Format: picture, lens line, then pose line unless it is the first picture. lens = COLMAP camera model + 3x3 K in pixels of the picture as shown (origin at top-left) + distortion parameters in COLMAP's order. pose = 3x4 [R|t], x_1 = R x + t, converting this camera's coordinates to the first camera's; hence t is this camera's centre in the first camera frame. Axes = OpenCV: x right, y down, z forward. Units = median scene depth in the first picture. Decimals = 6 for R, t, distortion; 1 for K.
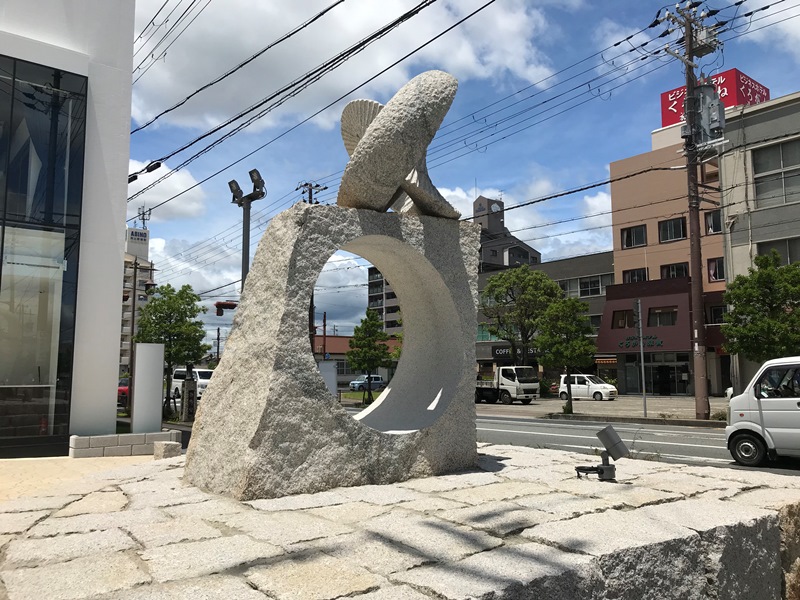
lens RADIAL K [[642.7, 0, 400.0], [0, 642.7, 300.0], [0, 0, 1]] dist [0.045664, -0.060957]
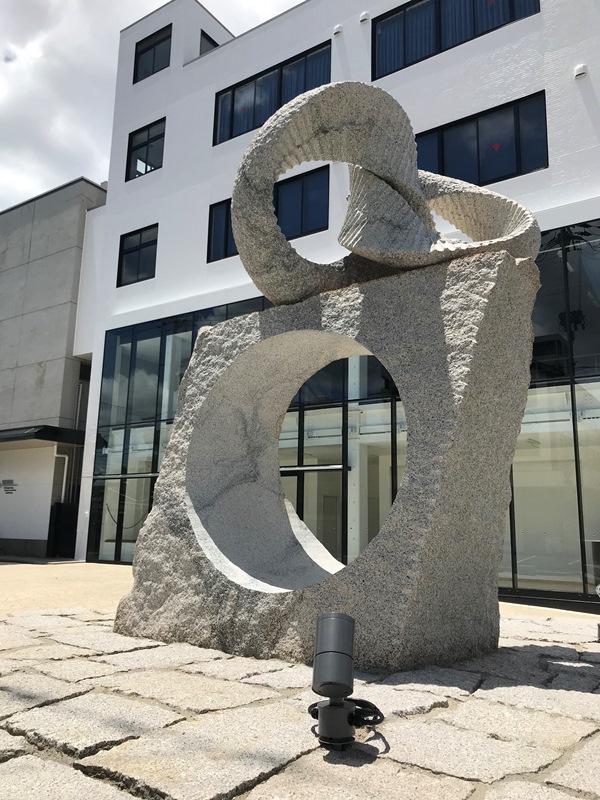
lens RADIAL K [[642.7, 0, 290.1], [0, 642.7, 398.7], [0, 0, 1]] dist [0.045664, -0.060957]
pose [[0.295455, -0.177401, -0.938741, 0.780731], [0.089476, 0.983428, -0.157684, 0.115724], [0.951157, -0.037406, 0.306432, 0.854177]]
